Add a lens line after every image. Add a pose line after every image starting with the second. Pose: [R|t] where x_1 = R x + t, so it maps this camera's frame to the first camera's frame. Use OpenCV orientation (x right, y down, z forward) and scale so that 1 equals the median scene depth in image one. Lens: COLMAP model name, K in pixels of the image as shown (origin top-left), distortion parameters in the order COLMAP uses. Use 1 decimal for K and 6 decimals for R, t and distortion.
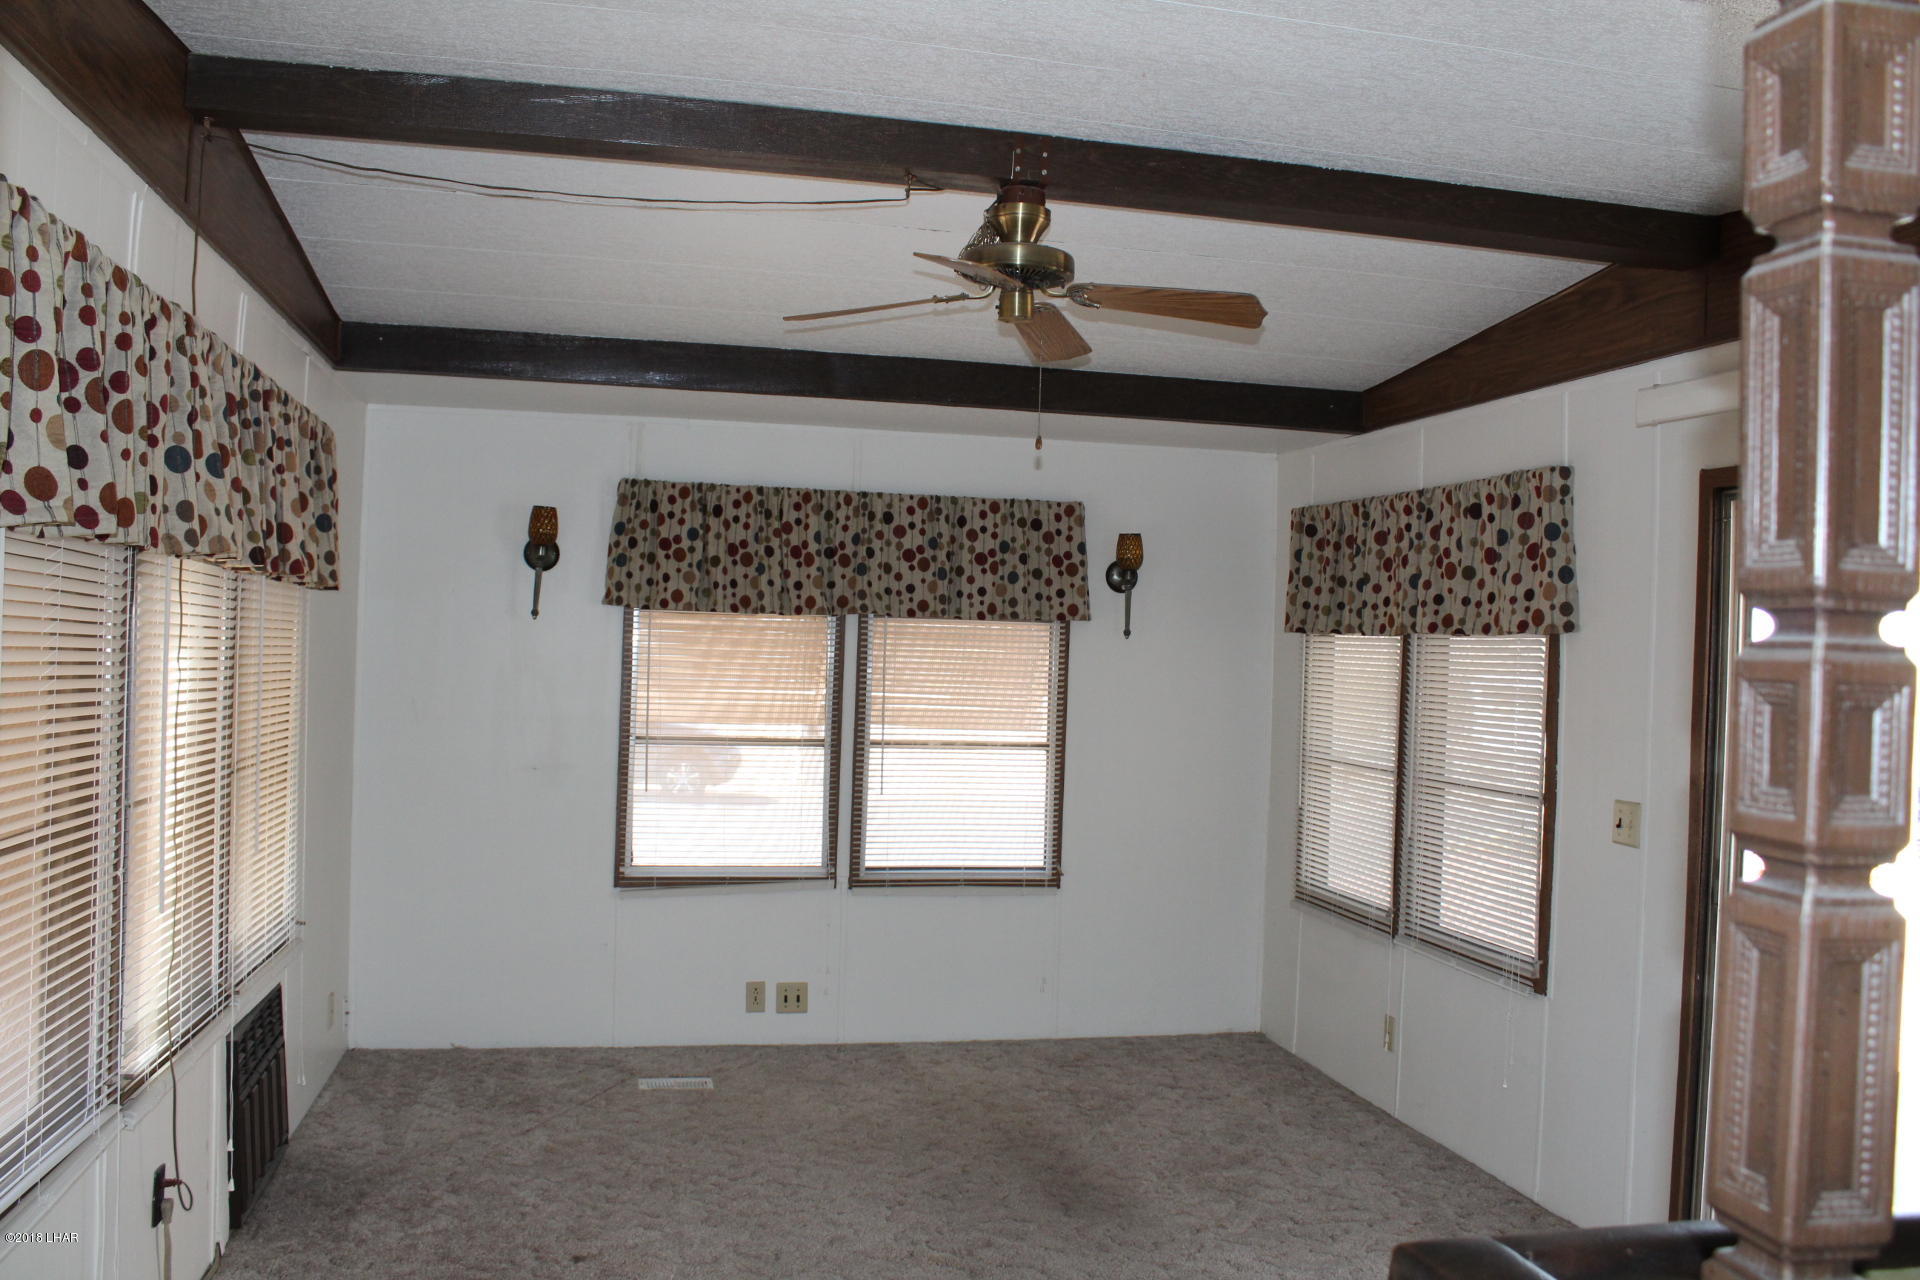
lens RADIAL K [[1589.1, 0, 962.0], [0, 1589.1, 645.4], [0, 0, 1]] dist [-0.154332, 0.126189]
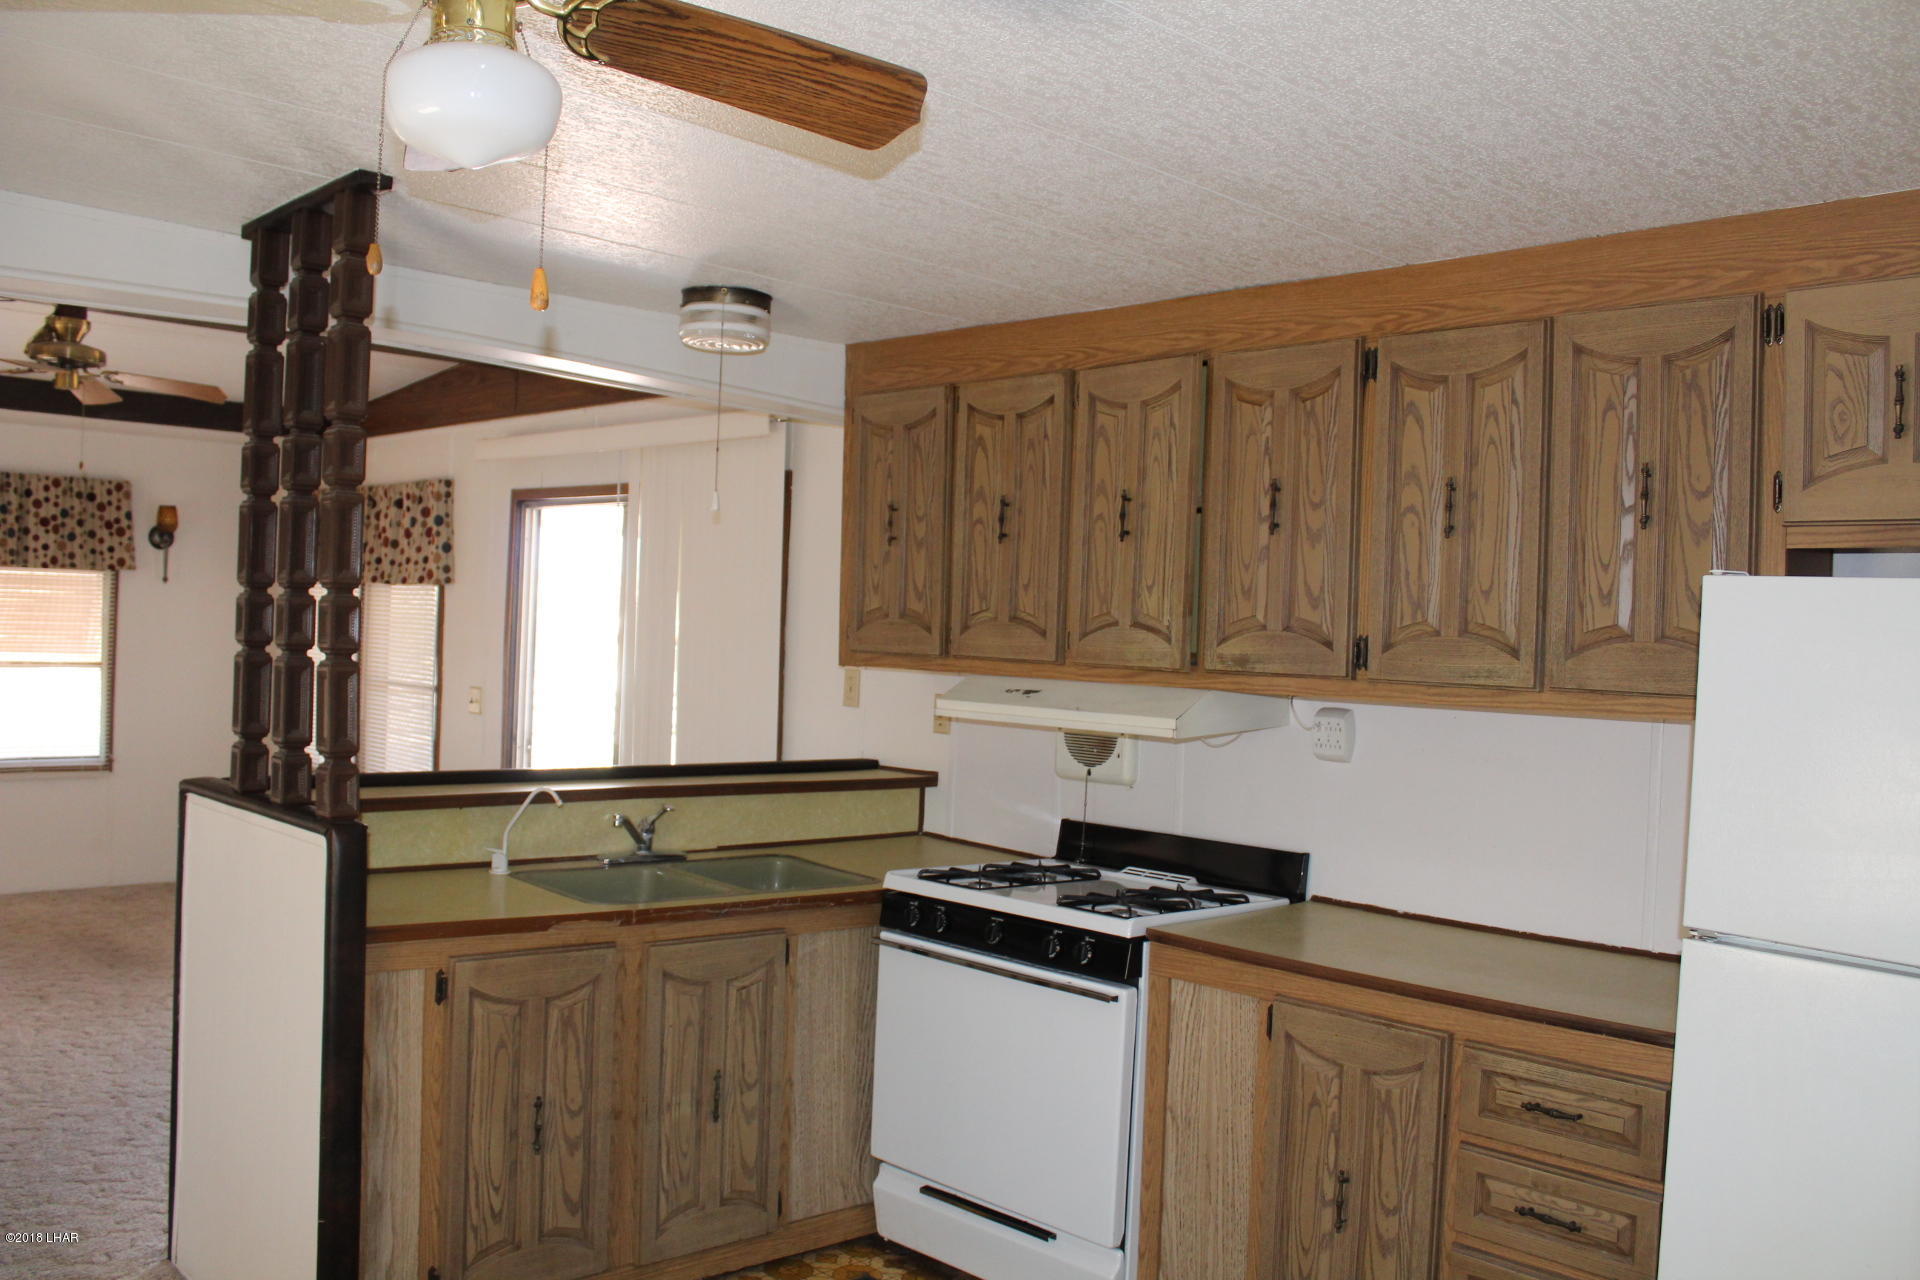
lens RADIAL K [[1589.1, 0, 966.5], [0, 1589.1, 628.4], [0, 0, 1]] dist [-0.154332, 0.126189]
pose [[0.851732, -0.004022, 0.523962, -0.000252], [-0.010305, 0.999649, 0.024425, -0.005293], [-0.523877, -0.026203, 0.851391, -0.474236]]
